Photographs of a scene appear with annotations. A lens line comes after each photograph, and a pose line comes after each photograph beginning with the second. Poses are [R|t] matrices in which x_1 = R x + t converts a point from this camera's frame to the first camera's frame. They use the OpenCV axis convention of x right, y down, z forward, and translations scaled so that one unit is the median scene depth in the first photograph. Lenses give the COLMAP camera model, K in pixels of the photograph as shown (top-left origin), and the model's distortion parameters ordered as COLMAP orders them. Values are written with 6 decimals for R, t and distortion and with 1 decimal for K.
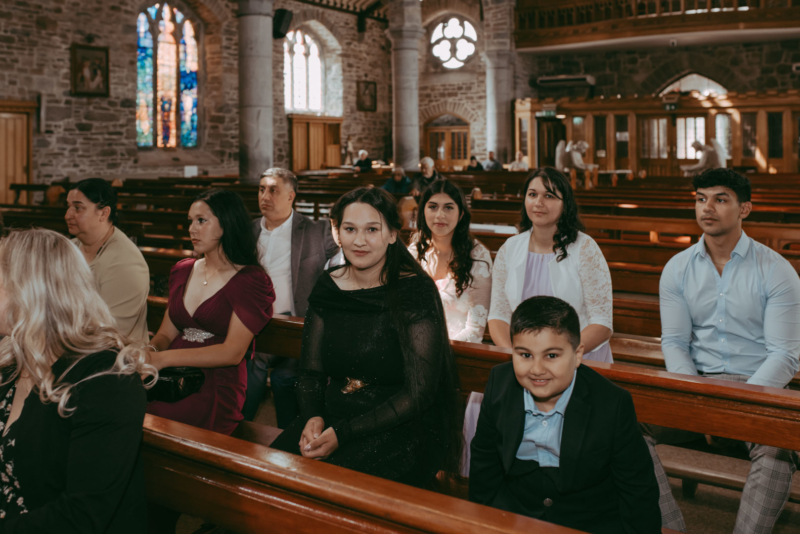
lens RADIAL K [[798.7, 0, 373.5], [0, 798.7, 146.7], [0, 0, 1]] dist [-0.064092, 0.130279]
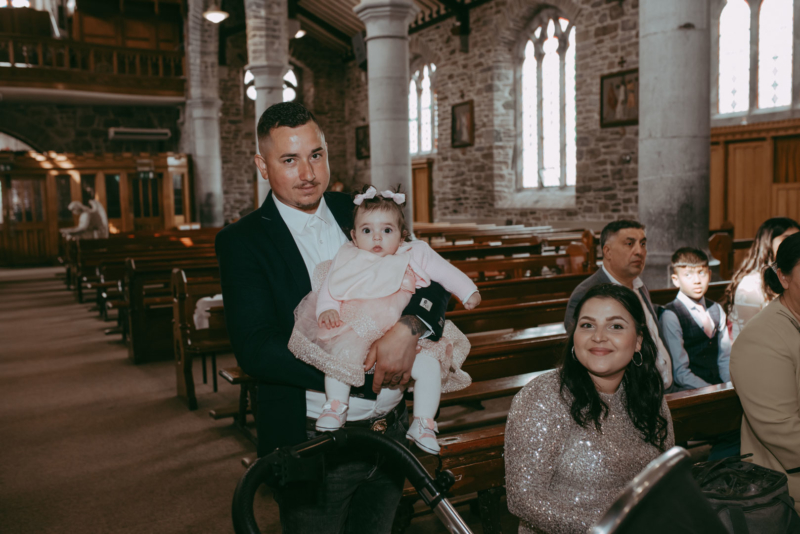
lens RADIAL K [[771.9, 0, 402.7], [0, 771.9, 267.3], [0, 0, 1]] dist [-0.048326, 0.086793]
pose [[0.479897, -0.092014, 0.872486, -0.167089], [0.029712, 0.995619, 0.088657, -0.000272], [-0.876822, -0.016623, 0.480528, 0.148675]]
